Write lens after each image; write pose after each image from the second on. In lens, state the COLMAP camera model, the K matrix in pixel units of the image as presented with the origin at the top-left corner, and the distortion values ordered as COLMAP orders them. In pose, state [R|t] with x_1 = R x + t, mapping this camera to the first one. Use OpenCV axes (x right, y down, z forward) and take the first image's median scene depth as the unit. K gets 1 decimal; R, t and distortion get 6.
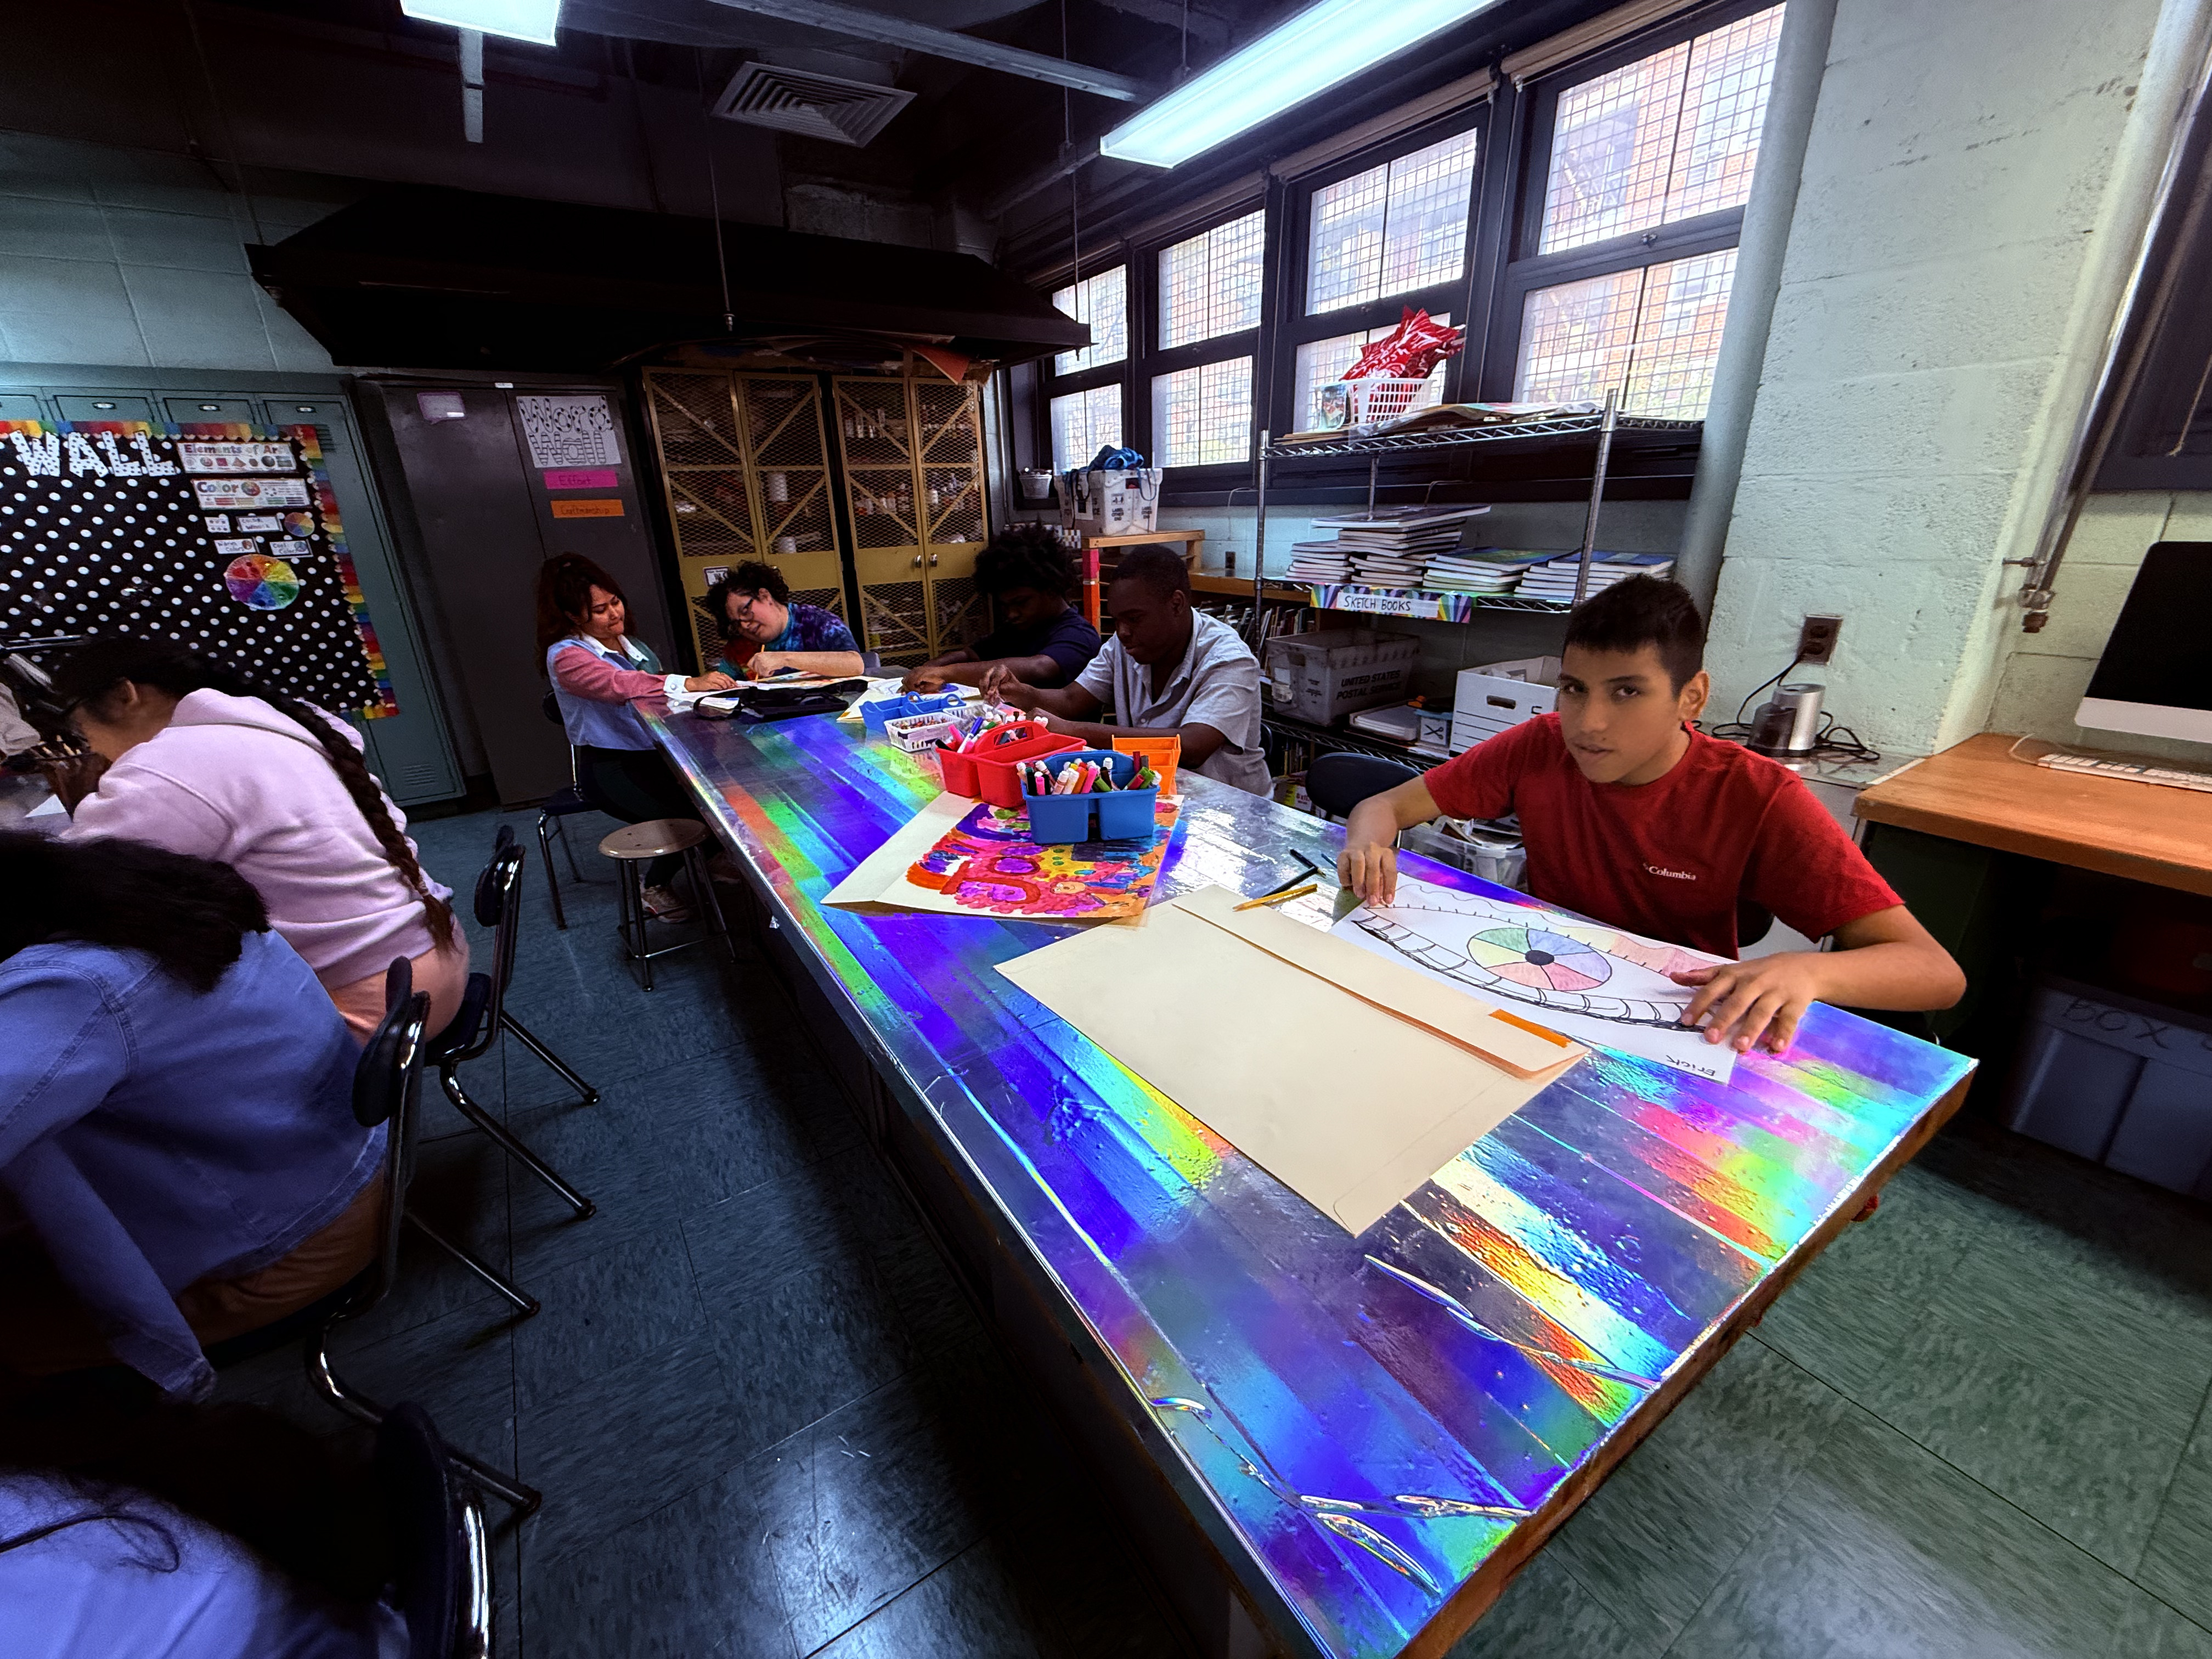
lens RADIAL K [[877.3, 0, 1113.7], [0, 877.3, 824.4], [0, 0, 1]] dist [0.001701, 0.000073]
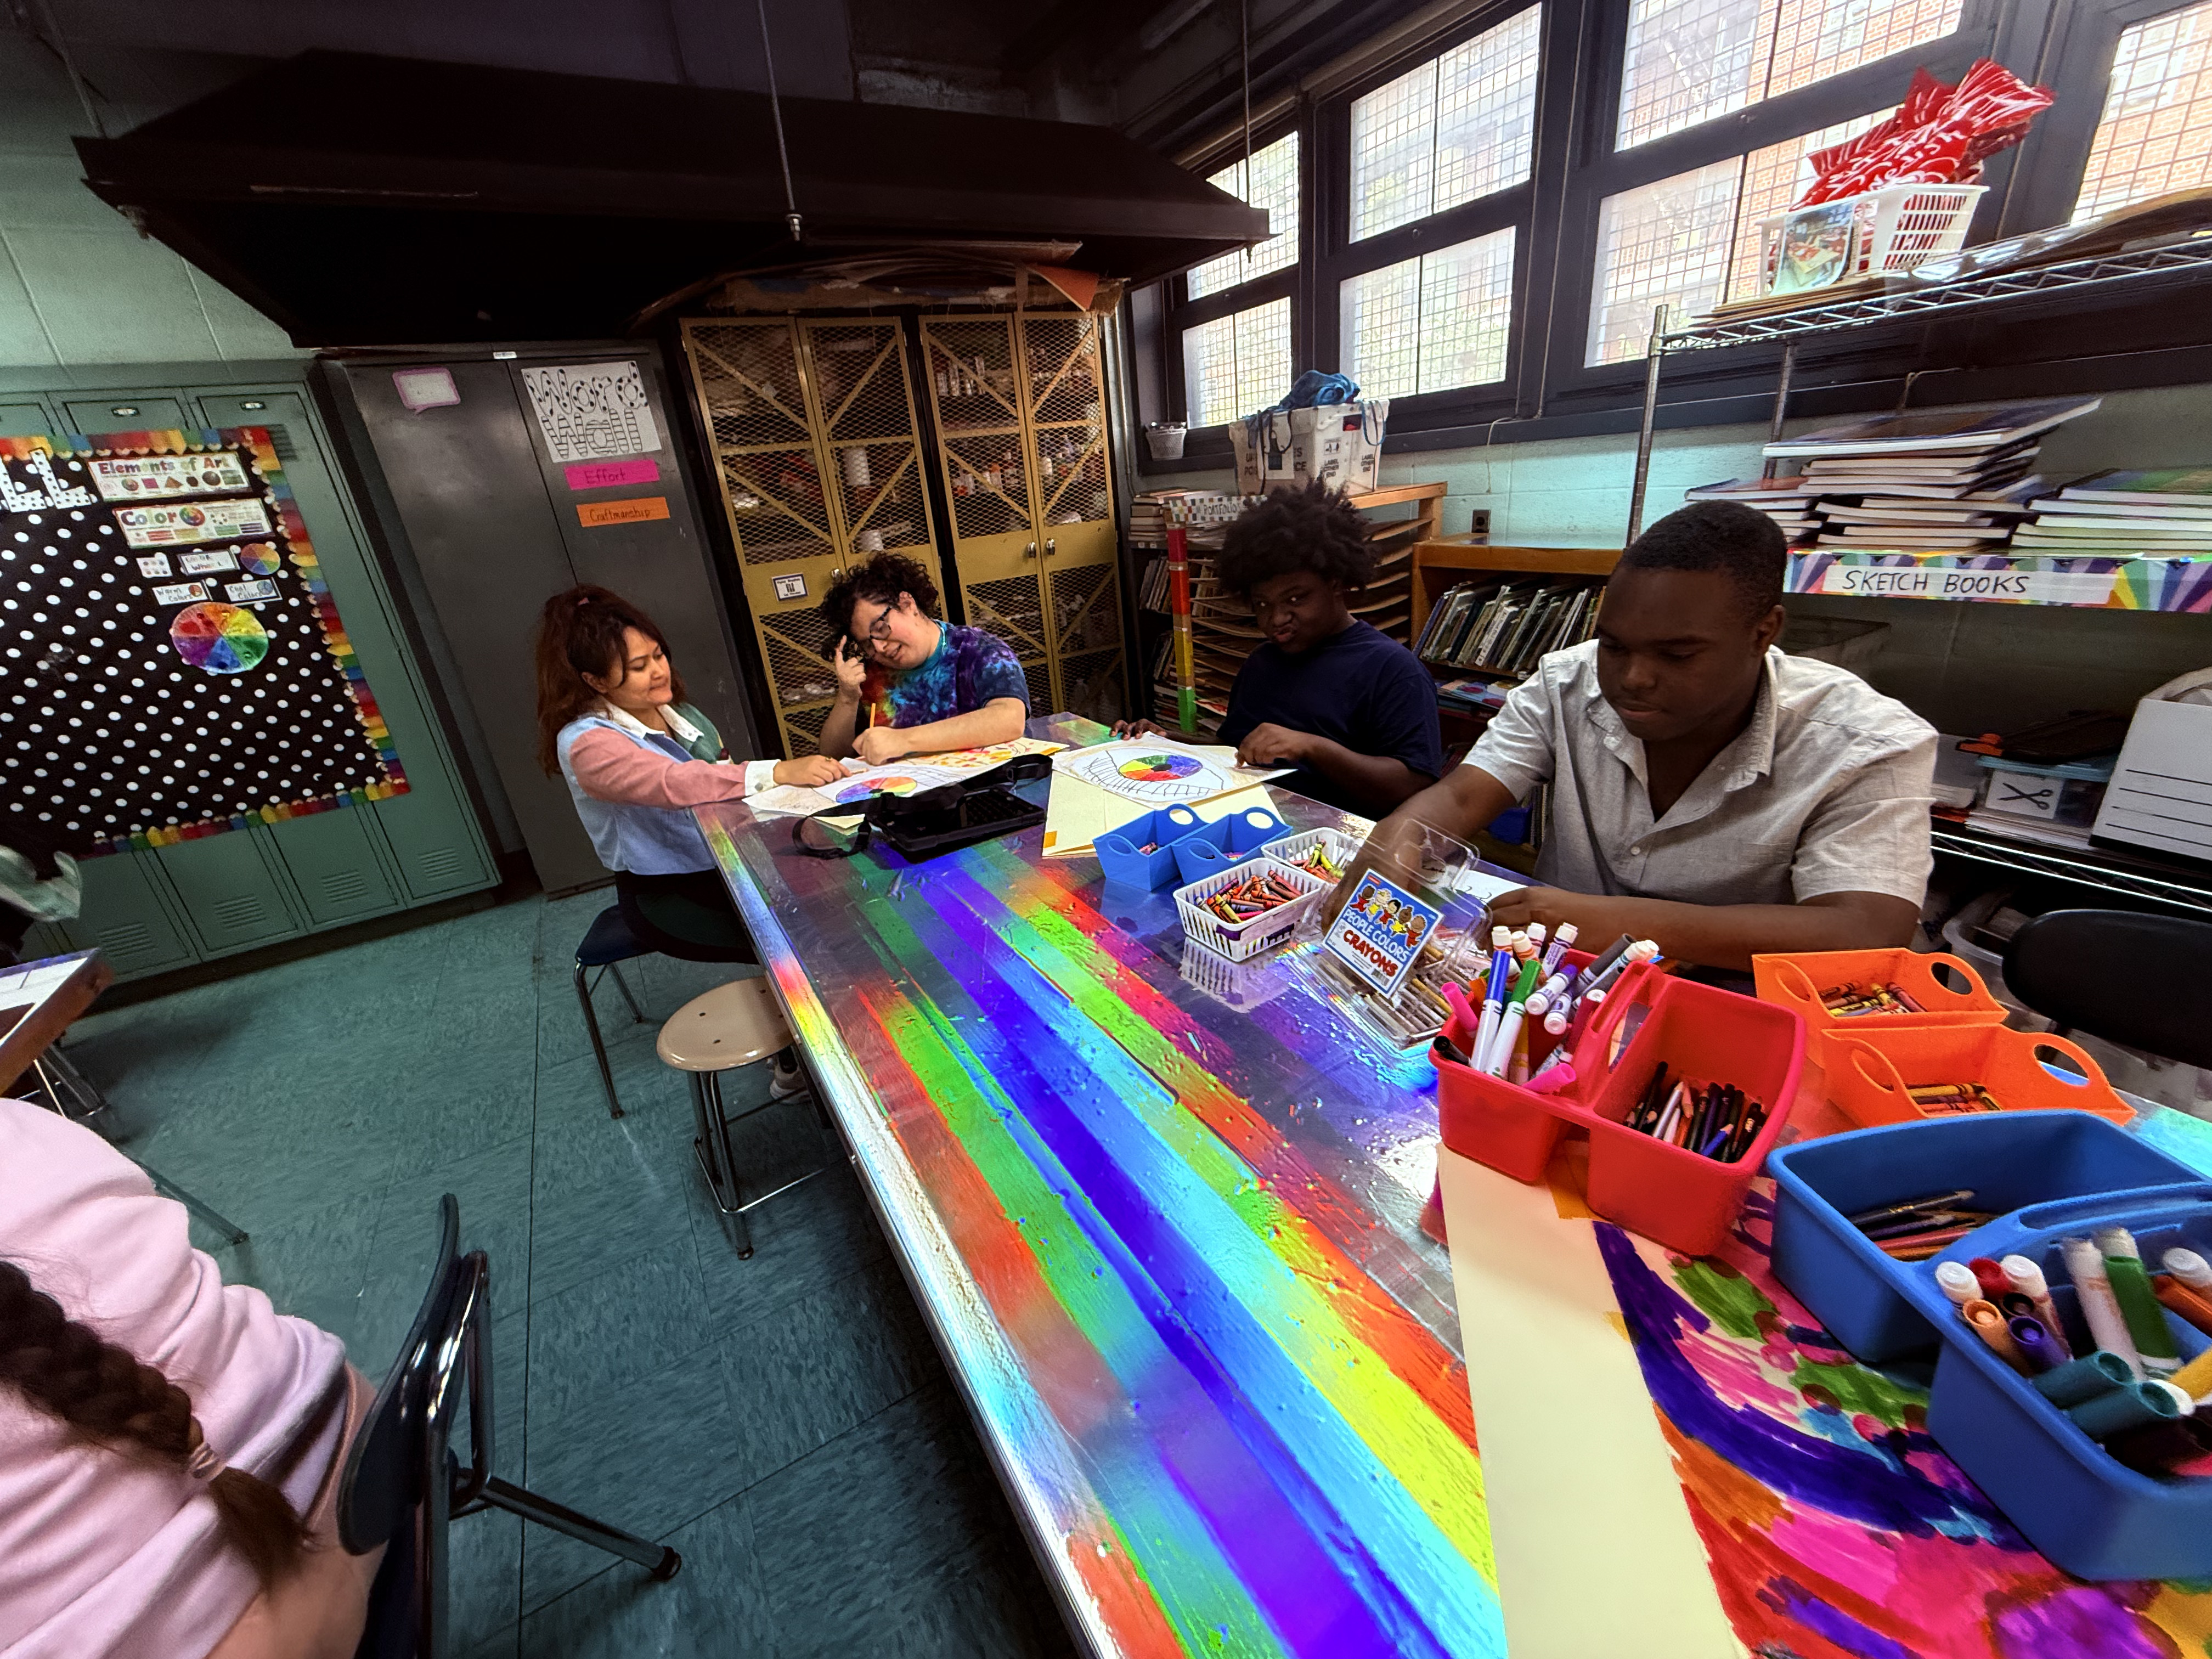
lens RADIAL K [[877.3, 0, 1114.7], [0, 877.3, 820.4], [0, 0, 1]] dist [0.001701, 0.000073]
pose [[0.996824, -0.047273, -0.064084, -0.147599], [0.049091, 0.998427, 0.027097, -0.098985], [0.062702, -0.030157, 0.997577, 0.278208]]
